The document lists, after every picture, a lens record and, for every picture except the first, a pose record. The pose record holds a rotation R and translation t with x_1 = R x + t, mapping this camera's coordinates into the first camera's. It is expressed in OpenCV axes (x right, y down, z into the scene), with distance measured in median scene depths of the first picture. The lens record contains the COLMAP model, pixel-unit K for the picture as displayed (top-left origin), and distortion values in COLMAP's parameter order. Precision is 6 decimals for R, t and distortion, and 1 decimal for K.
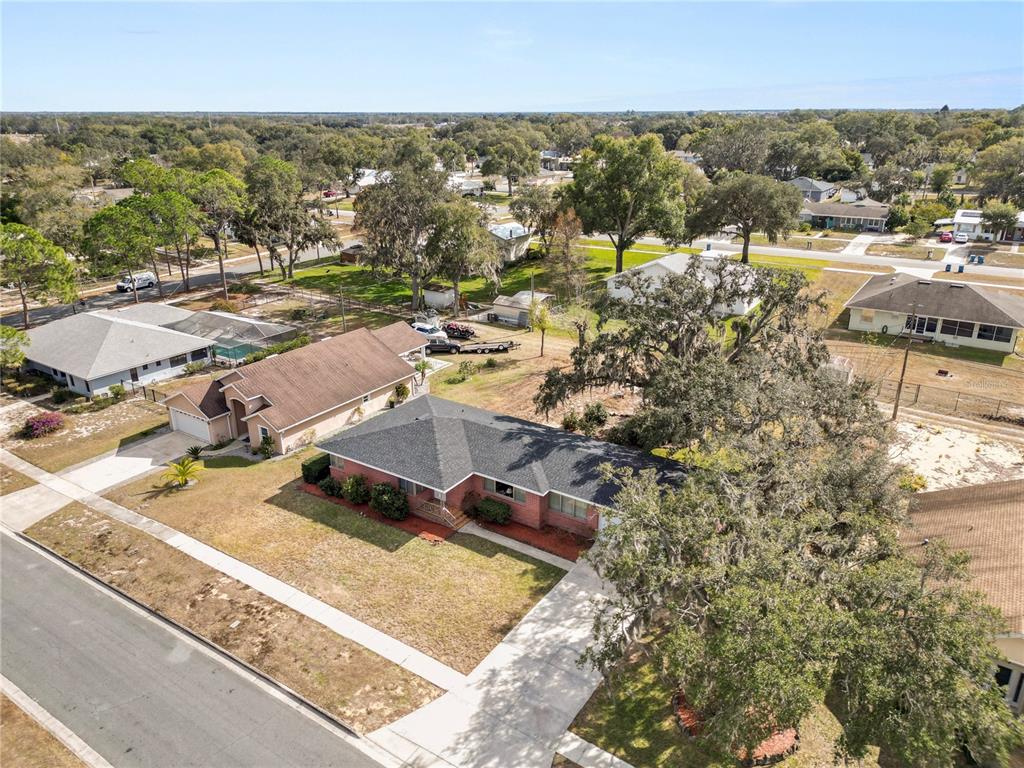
lens RADIAL K [[697.8, 0, 510.9], [0, 697.8, 411.6], [0, 0, 1]] dist [0.073547, -0.071537]
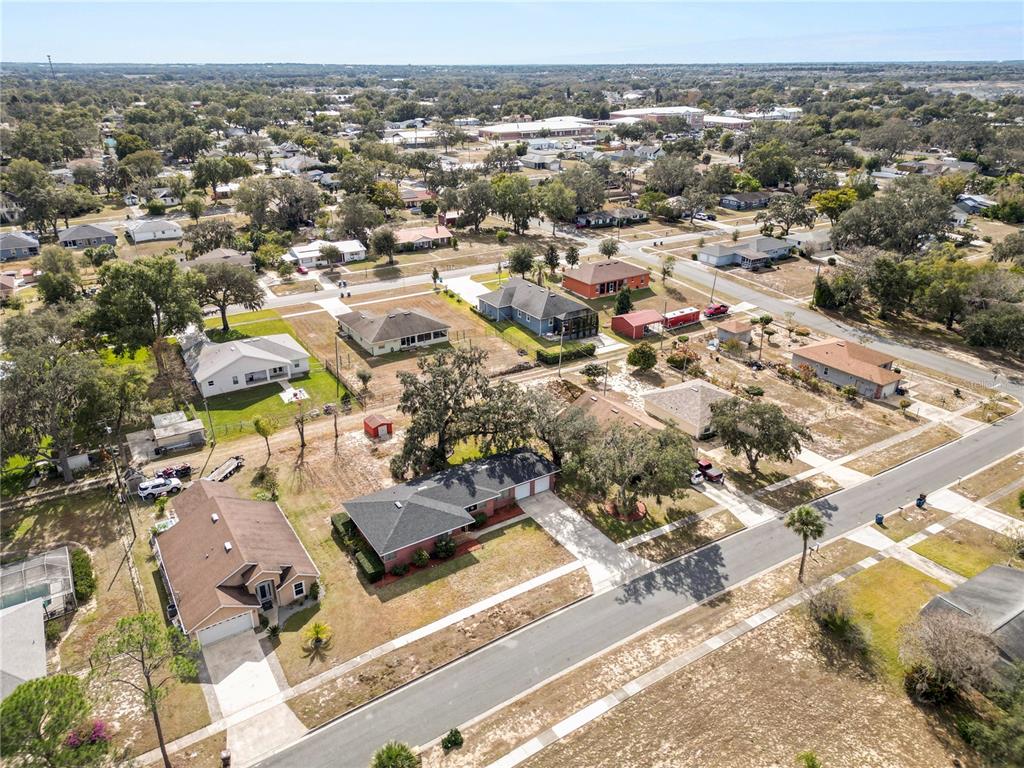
lens RADIAL K [[714.3, 0, 508.1], [0, 714.3, 383.8], [0, 0, 1]] dist [0.068143, -0.065806]
pose [[0.404499, -0.368548, 0.836990, -1.299896], [0.358826, 0.905775, 0.225423, -0.524992], [-0.841204, 0.209150, 0.498630, -0.089703]]
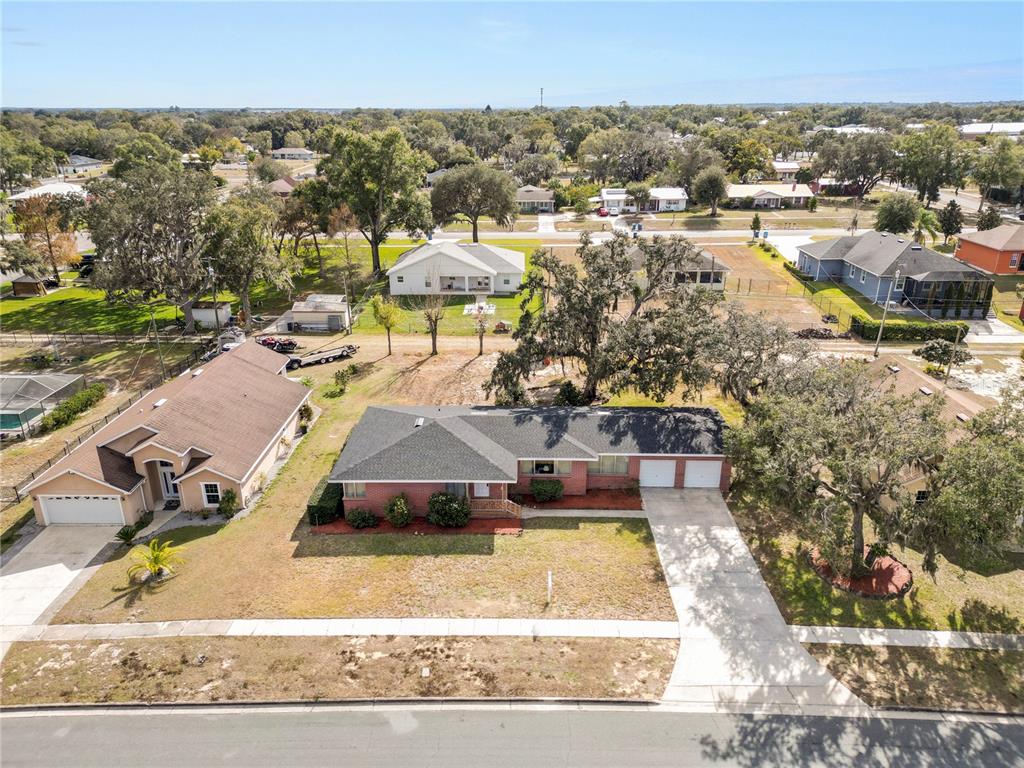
lens RADIAL K [[714.3, 0, 508.1], [0, 714.3, 383.8], [0, 0, 1]] dist [0.068143, -0.065806]
pose [[0.841638, -0.193017, 0.504371, -0.506023], [0.212124, 0.977039, 0.019932, -0.037475], [-0.496638, 0.090214, 0.863257, 0.094822]]
